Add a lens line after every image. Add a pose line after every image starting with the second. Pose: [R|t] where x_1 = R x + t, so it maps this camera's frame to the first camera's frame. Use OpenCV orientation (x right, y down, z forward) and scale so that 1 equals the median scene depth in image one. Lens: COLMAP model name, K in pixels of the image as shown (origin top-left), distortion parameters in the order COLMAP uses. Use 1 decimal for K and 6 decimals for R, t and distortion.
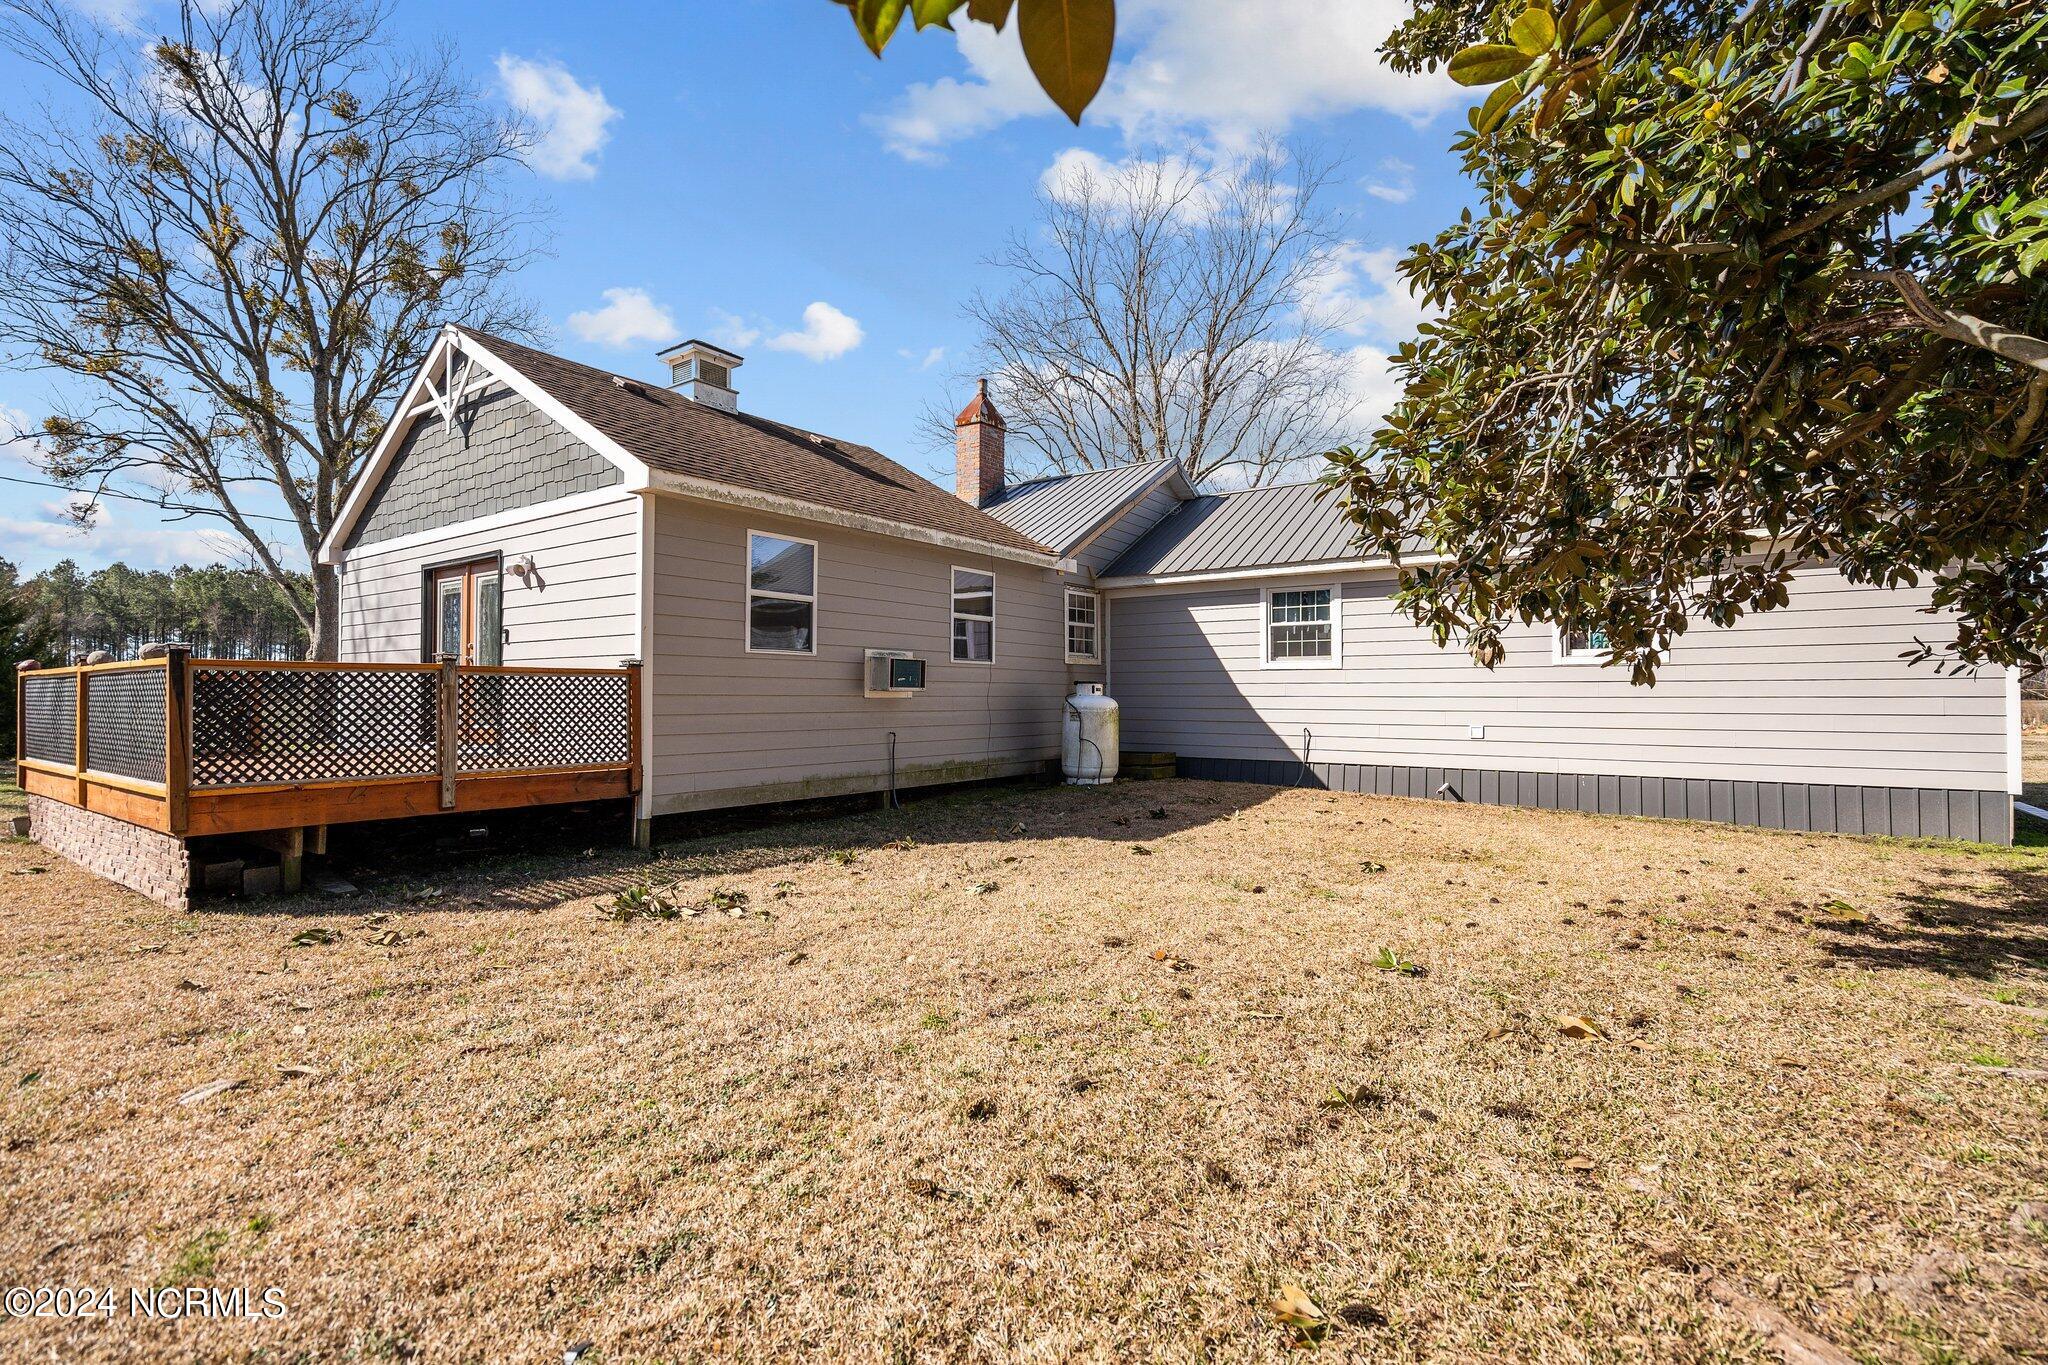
lens RADIAL K [[931.3, 0, 1004.2], [0, 931.3, 674.8], [0, 0, 1]] dist [-0.009267, 0.003424]
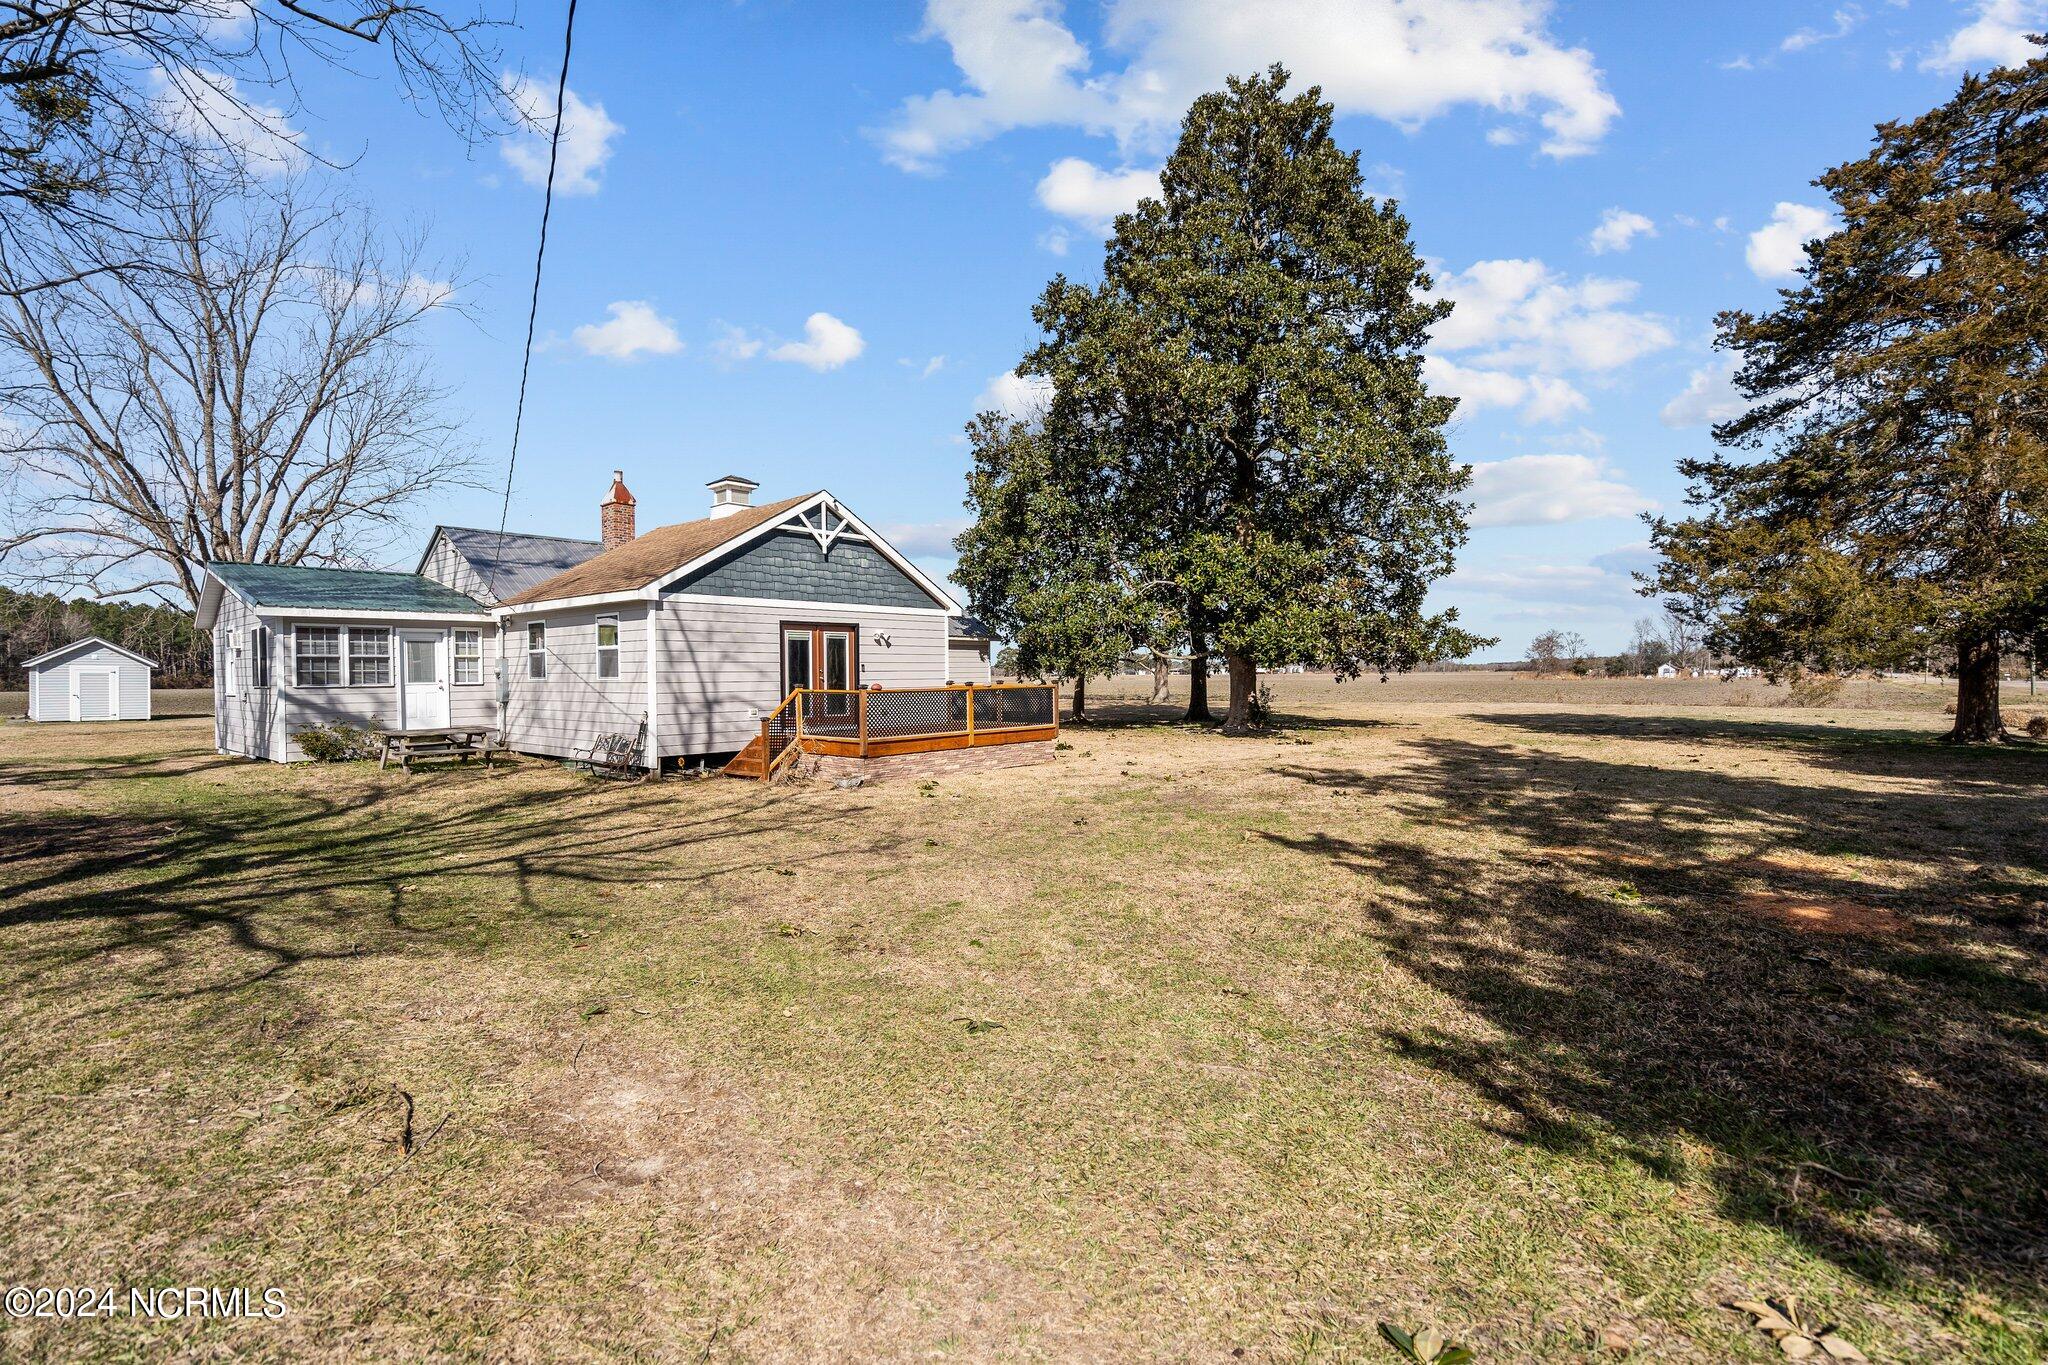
lens RADIAL K [[931.3, 0, 1013.4], [0, 931.3, 690.3], [0, 0, 1]] dist [-0.009267, 0.003424]
pose [[0.097216, -0.018913, 0.995084, -1.952710], [-0.013669, 0.999700, 0.020336, -0.030404], [-0.995169, -0.015579, 0.096928, 0.381864]]
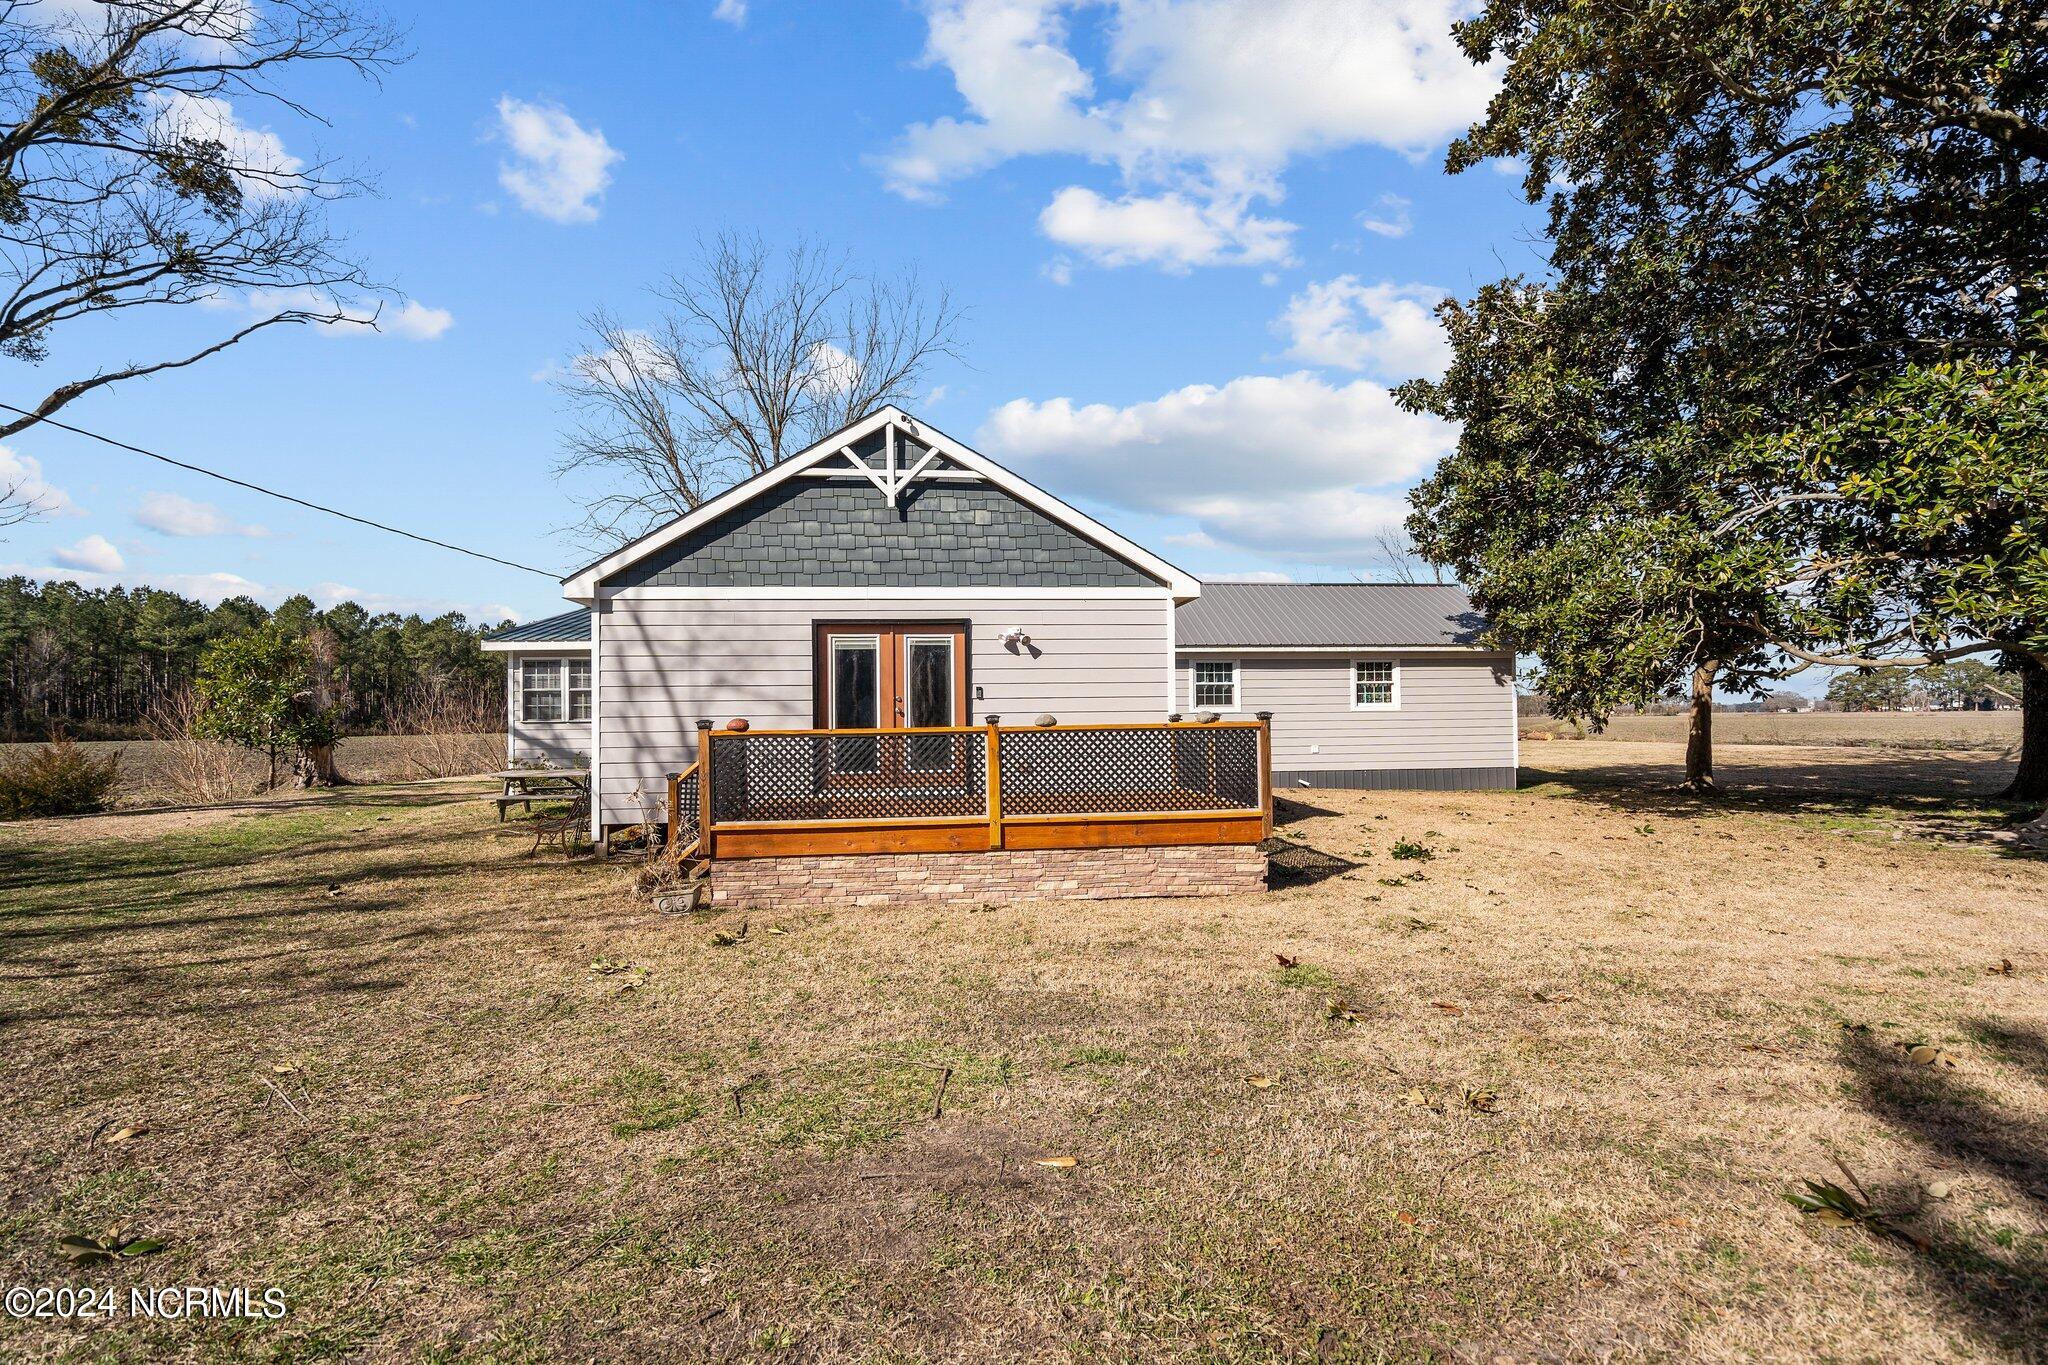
lens RADIAL K [[931.3, 0, 1017.1], [0, 931.3, 694.1], [0, 0, 1]] dist [-0.009267, 0.003424]
pose [[0.745280, 0.008429, 0.666699, -1.012951], [-0.003029, 0.999953, -0.009257, -0.022867], [-0.666745, 0.004880, 0.745270, 0.066699]]
